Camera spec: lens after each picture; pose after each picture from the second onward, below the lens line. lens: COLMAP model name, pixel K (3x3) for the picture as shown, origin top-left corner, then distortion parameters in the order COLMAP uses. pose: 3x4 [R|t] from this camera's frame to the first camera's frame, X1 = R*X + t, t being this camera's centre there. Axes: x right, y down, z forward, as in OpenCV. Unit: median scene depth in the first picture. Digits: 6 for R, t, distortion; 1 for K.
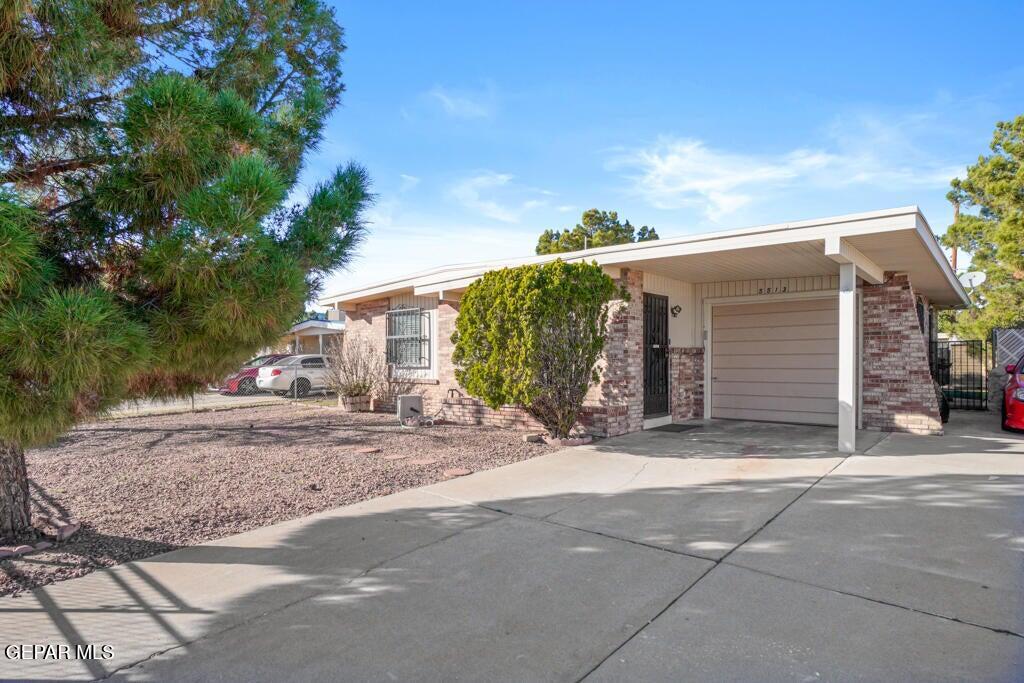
lens RADIAL K [[553.2, 0, 527.1], [0, 553.2, 368.7], [0, 0, 1]] dist [0.002451, 0.001083]
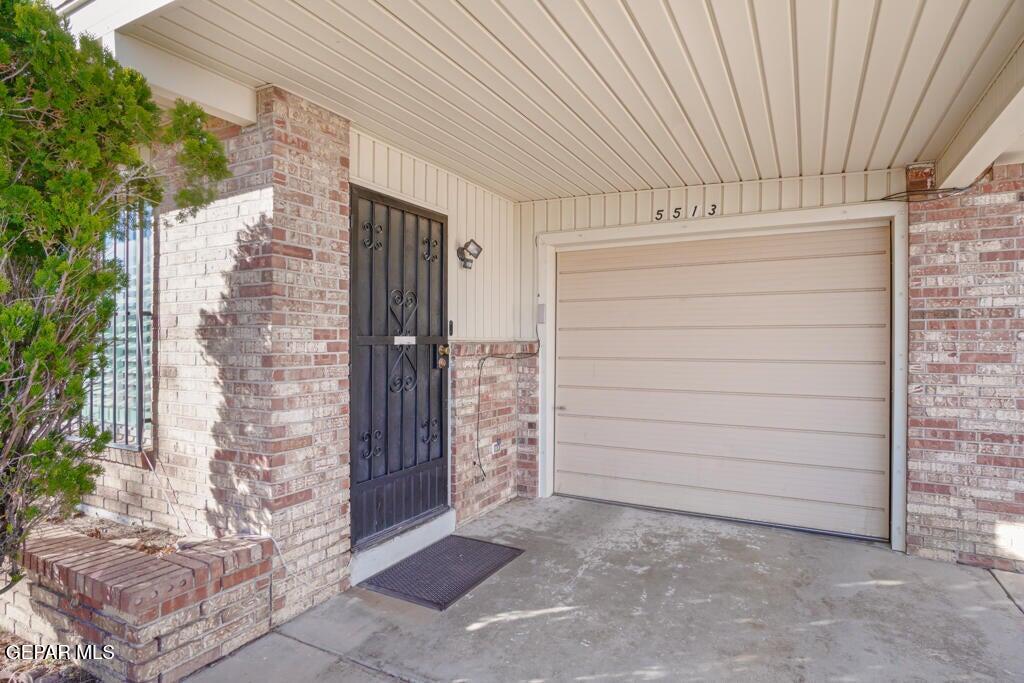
lens RADIAL K [[553.2, 0, 508.6], [0, 553.2, 345.2], [0, 0, 1]] dist [0.002451, 0.001083]
pose [[0.979595, 0.004460, 0.200933, 0.243177], [-0.003012, 0.999967, -0.007510, -0.037121], [-0.200960, 0.006751, 0.979576, 0.665473]]
